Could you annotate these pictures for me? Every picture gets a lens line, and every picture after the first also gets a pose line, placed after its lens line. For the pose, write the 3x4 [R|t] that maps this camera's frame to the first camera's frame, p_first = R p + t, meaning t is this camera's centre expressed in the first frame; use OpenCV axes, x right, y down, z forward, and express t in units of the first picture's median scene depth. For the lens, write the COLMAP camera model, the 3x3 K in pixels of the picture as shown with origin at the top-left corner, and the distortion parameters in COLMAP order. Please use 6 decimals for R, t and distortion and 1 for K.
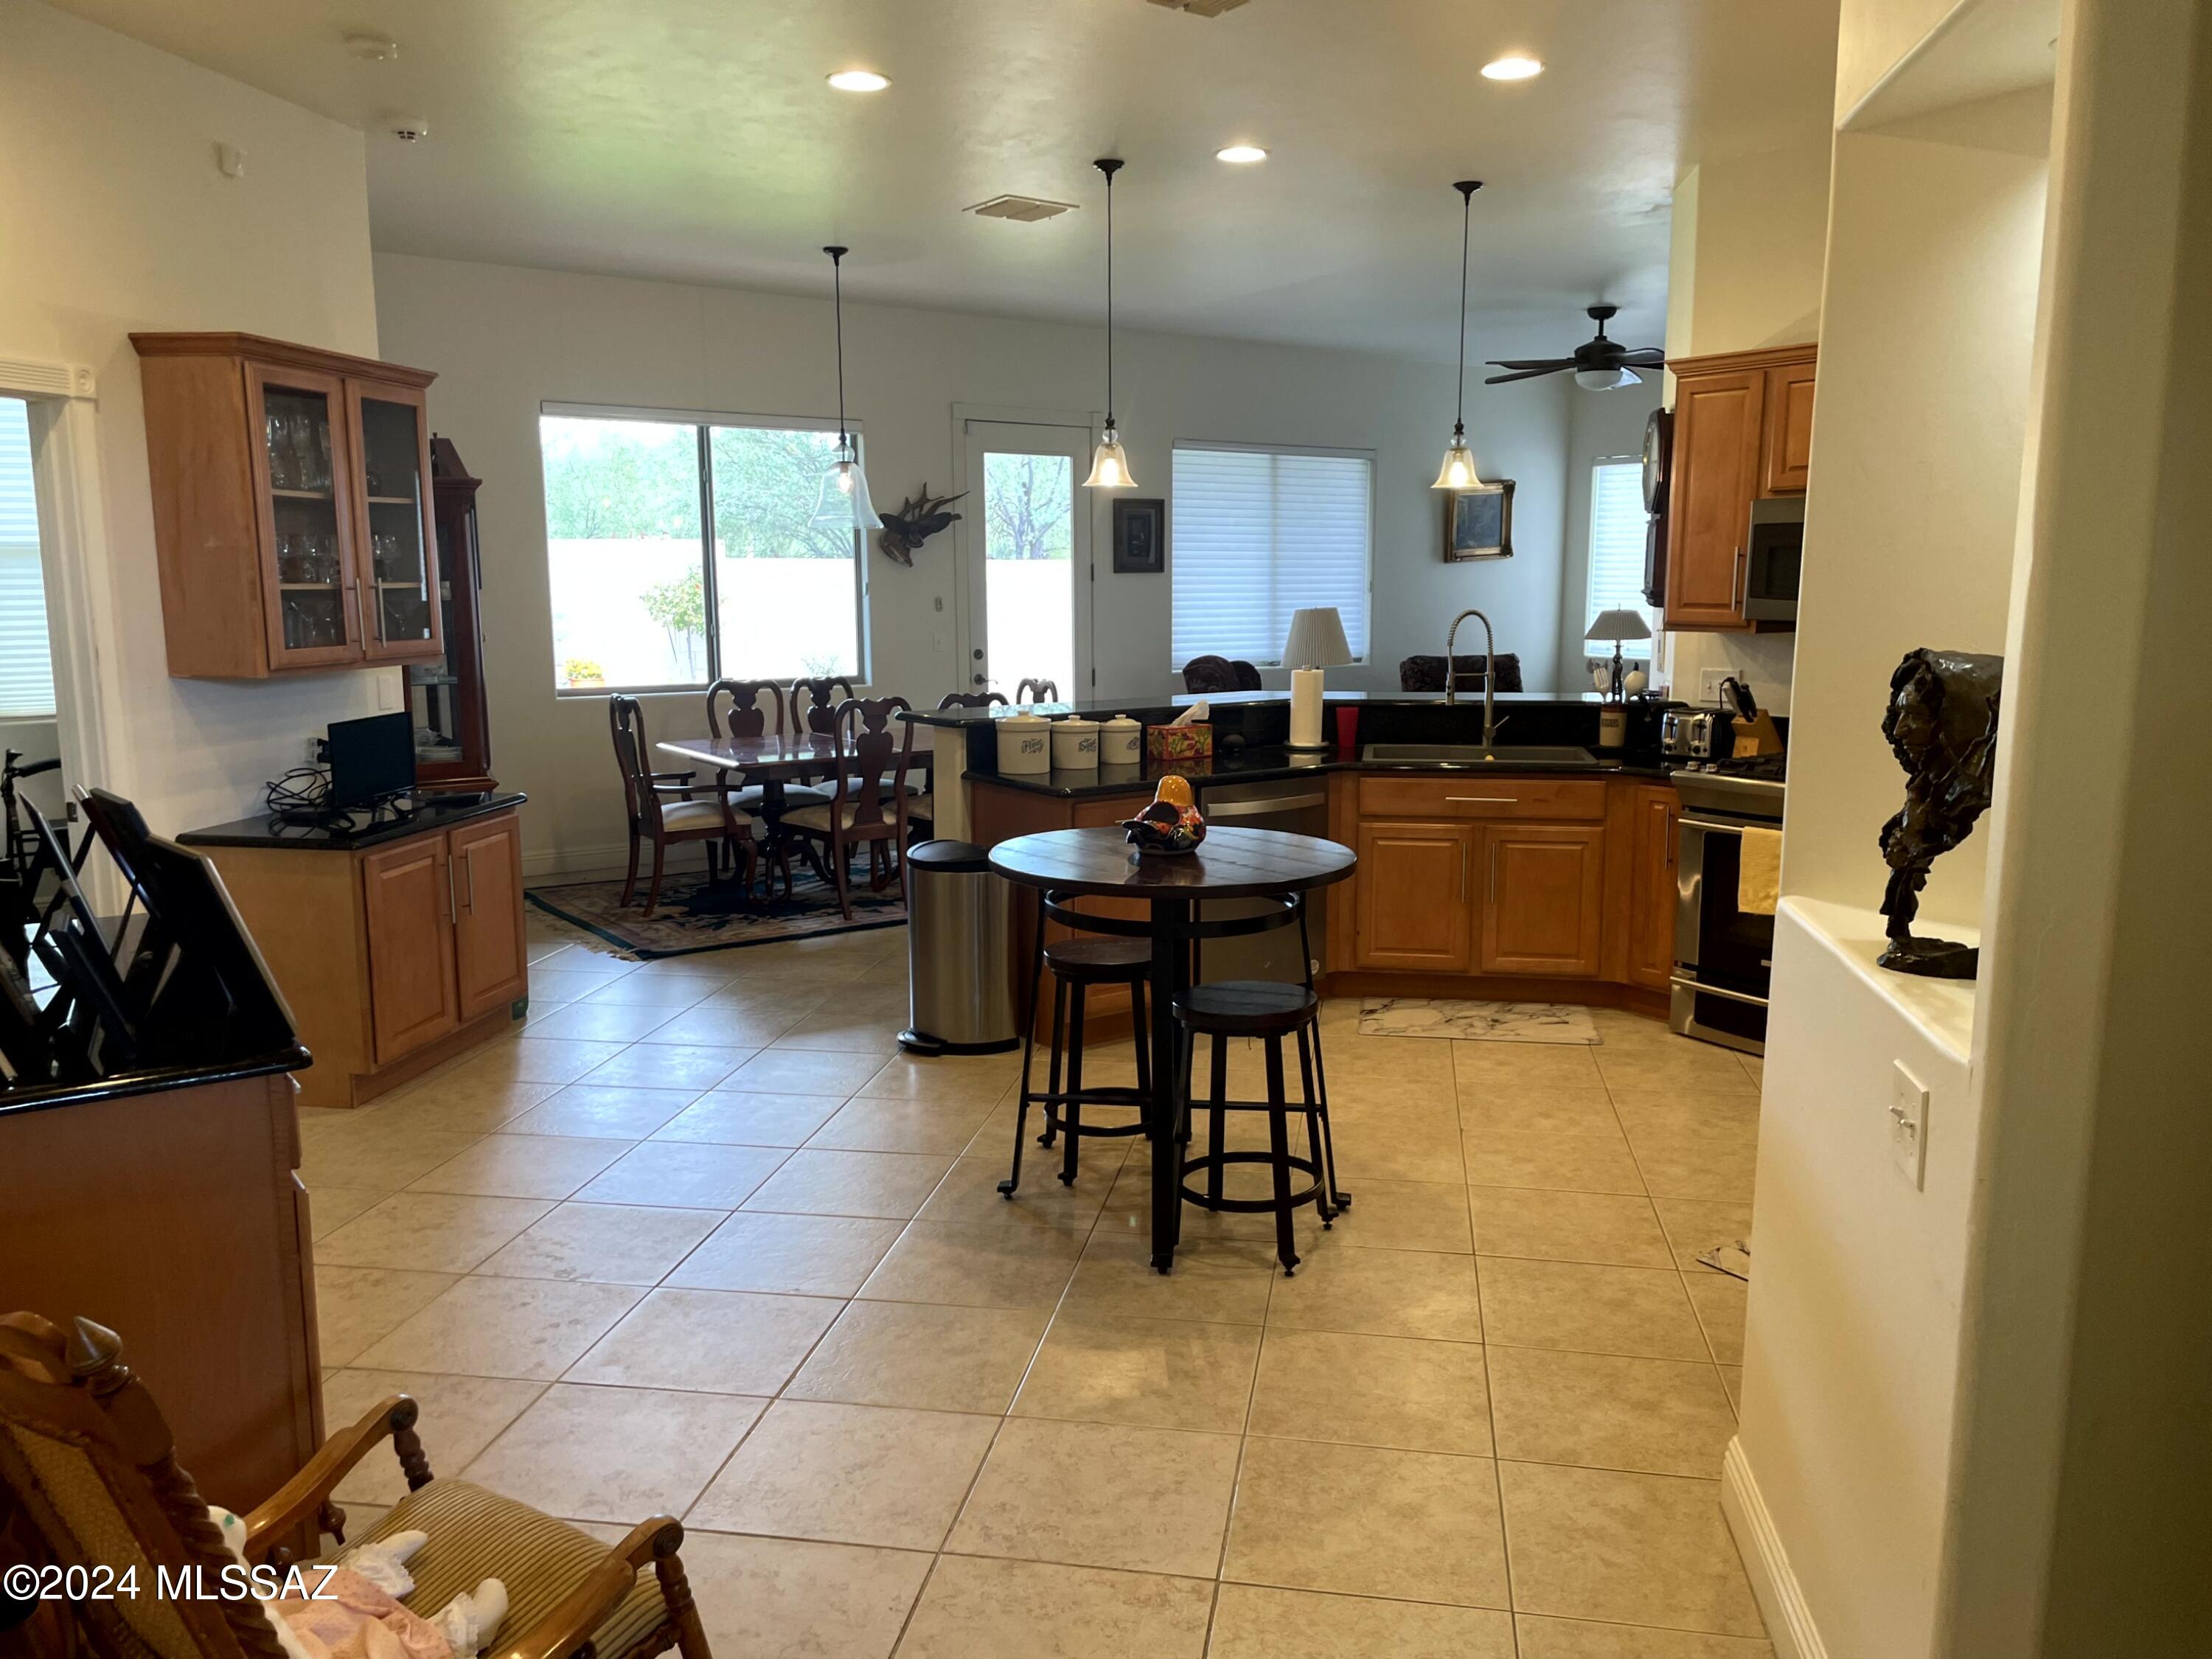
lens RADIAL K [[1660.1, 0, 1104.5], [0, 1660.1, 799.6], [0, 0, 1]] dist [0.070049, -0.092856]
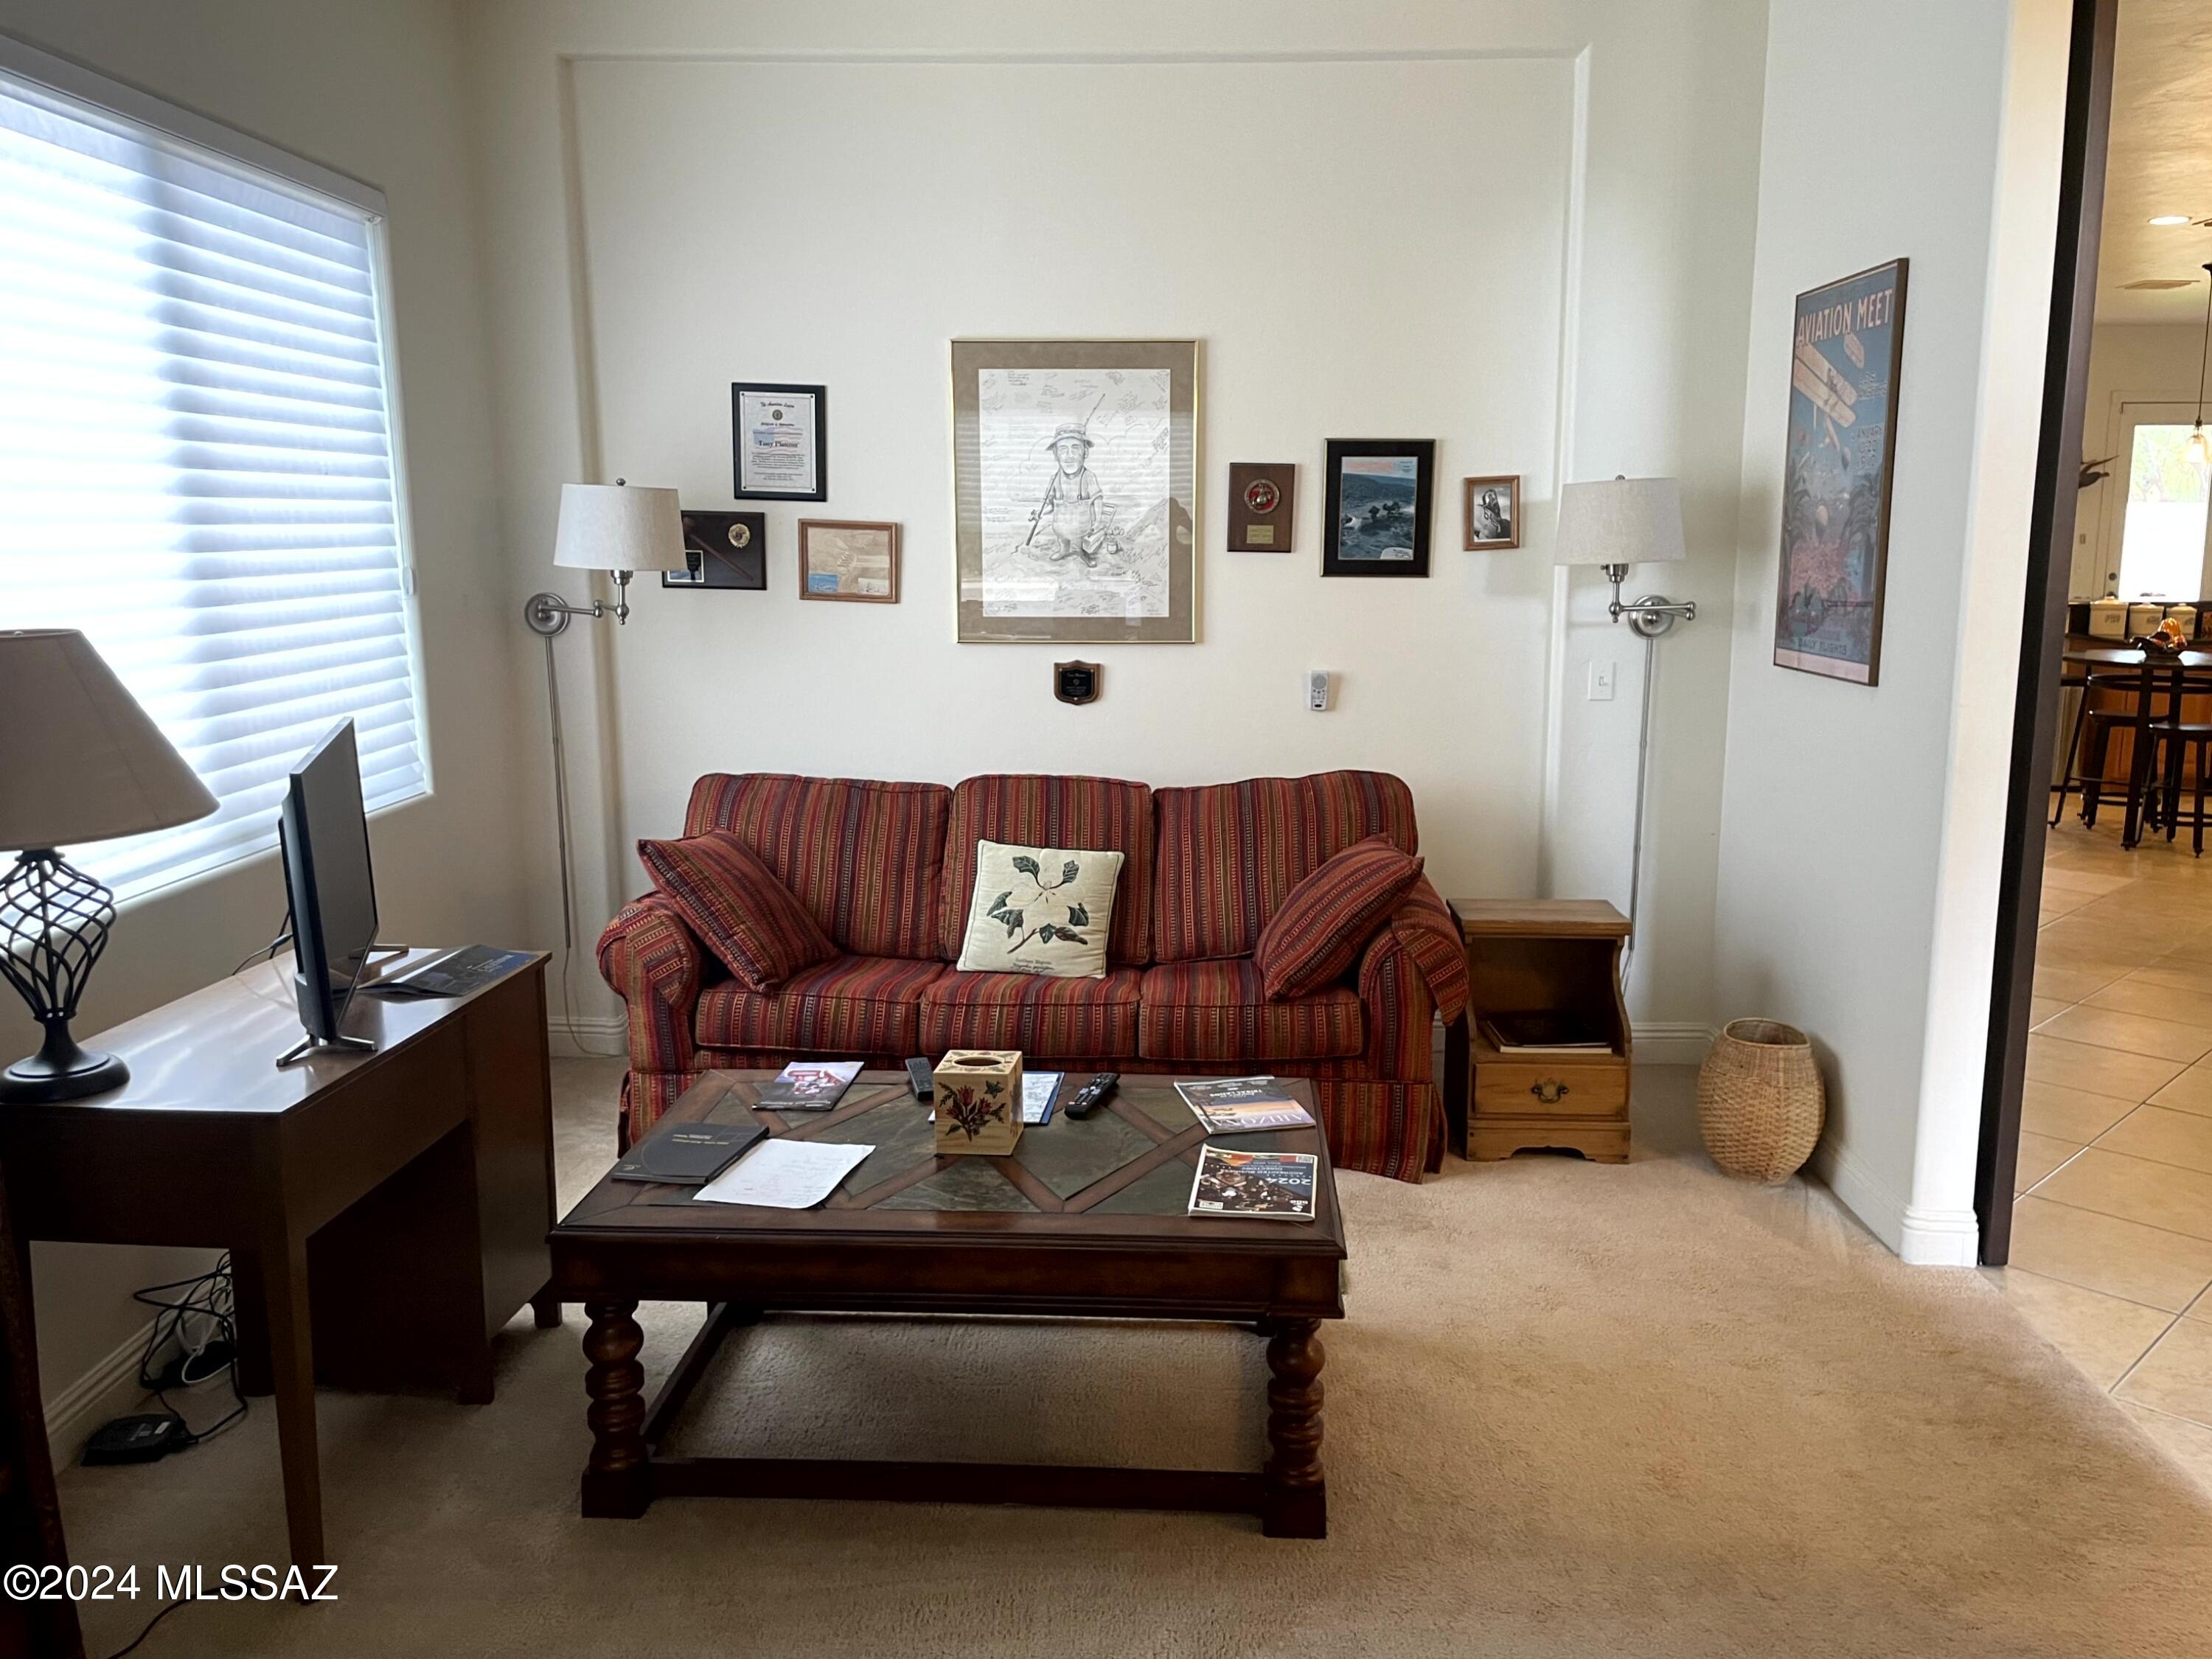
lens RADIAL K [[1660.1, 0, 1104.5], [0, 1660.1, 799.6], [0, 0, 1]] dist [0.070049, -0.092856]
pose [[0.794325, 0.097596, -0.599602, 0.122440], [-0.079820, 0.995221, 0.056248, 0.090197], [0.602226, 0.003181, 0.798319, -0.645077]]
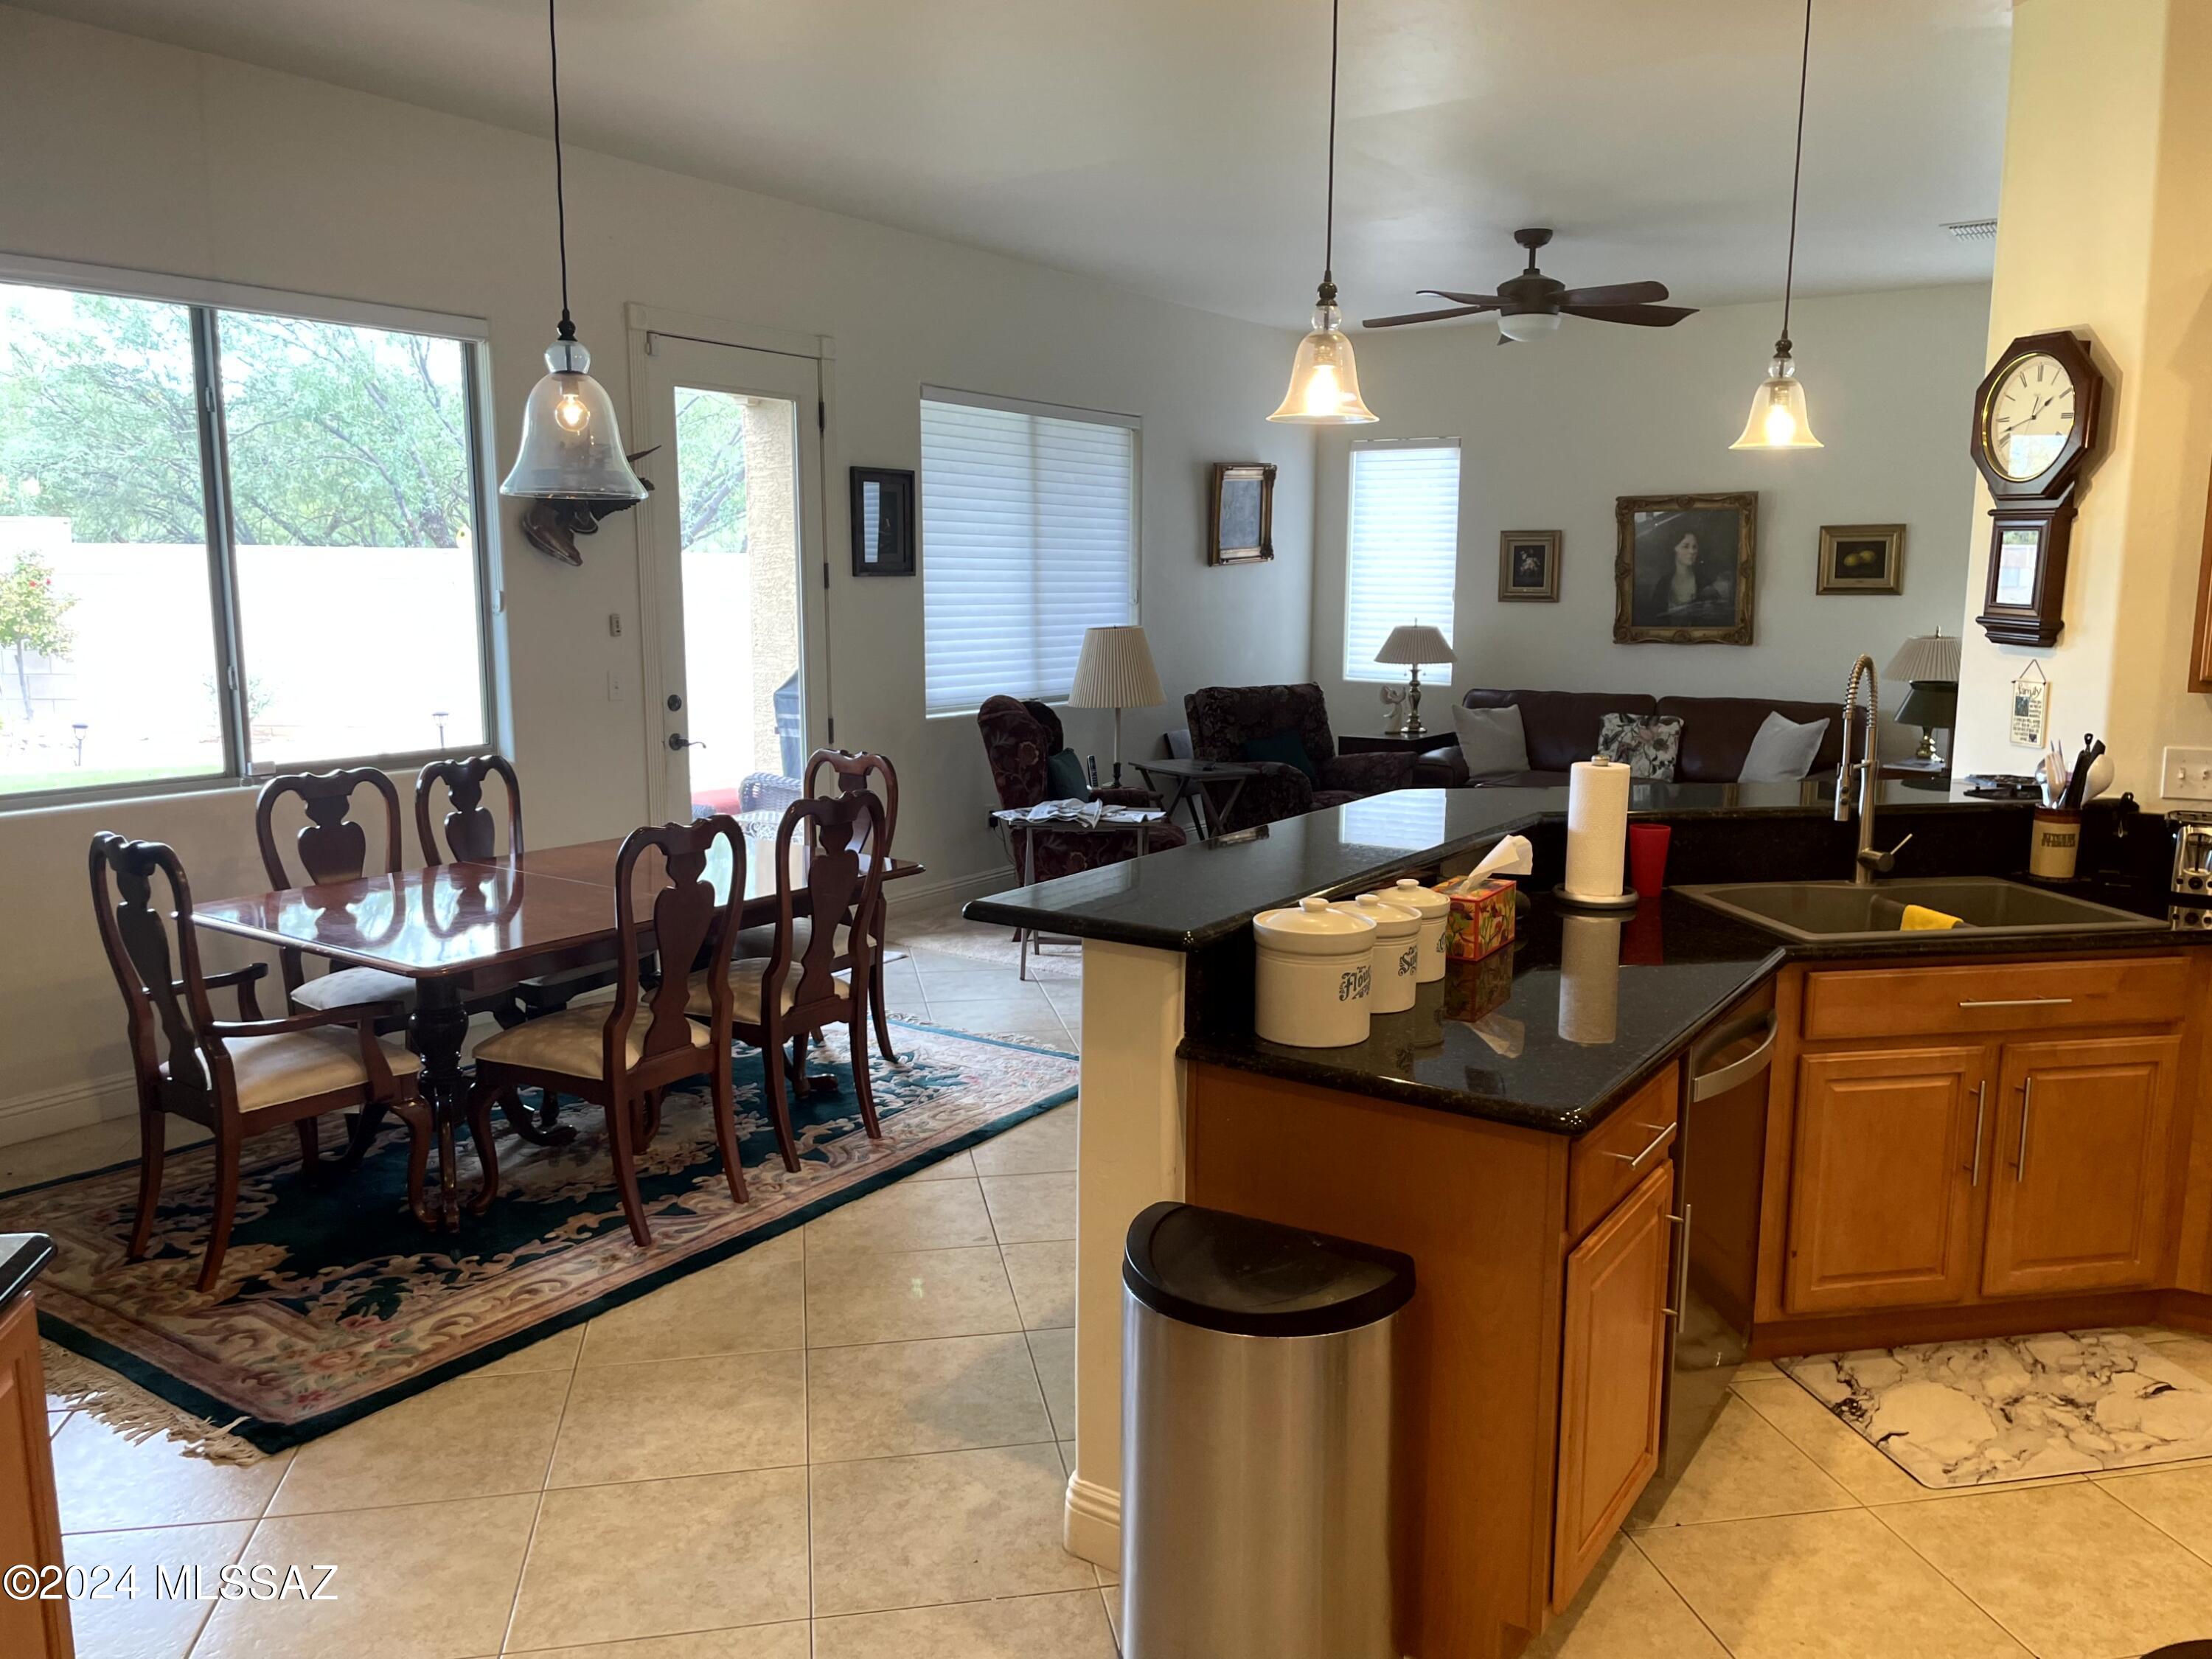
lens RADIAL K [[1660.1, 0, 1104.5], [0, 1660.1, 799.6], [0, 0, 1]] dist [0.070049, -0.092856]
pose [[0.934887, -0.040199, 0.352663, -0.164925], [0.039184, 0.999182, 0.010019, -0.055539], [-0.352777, 0.004452, 0.935697, 0.378543]]
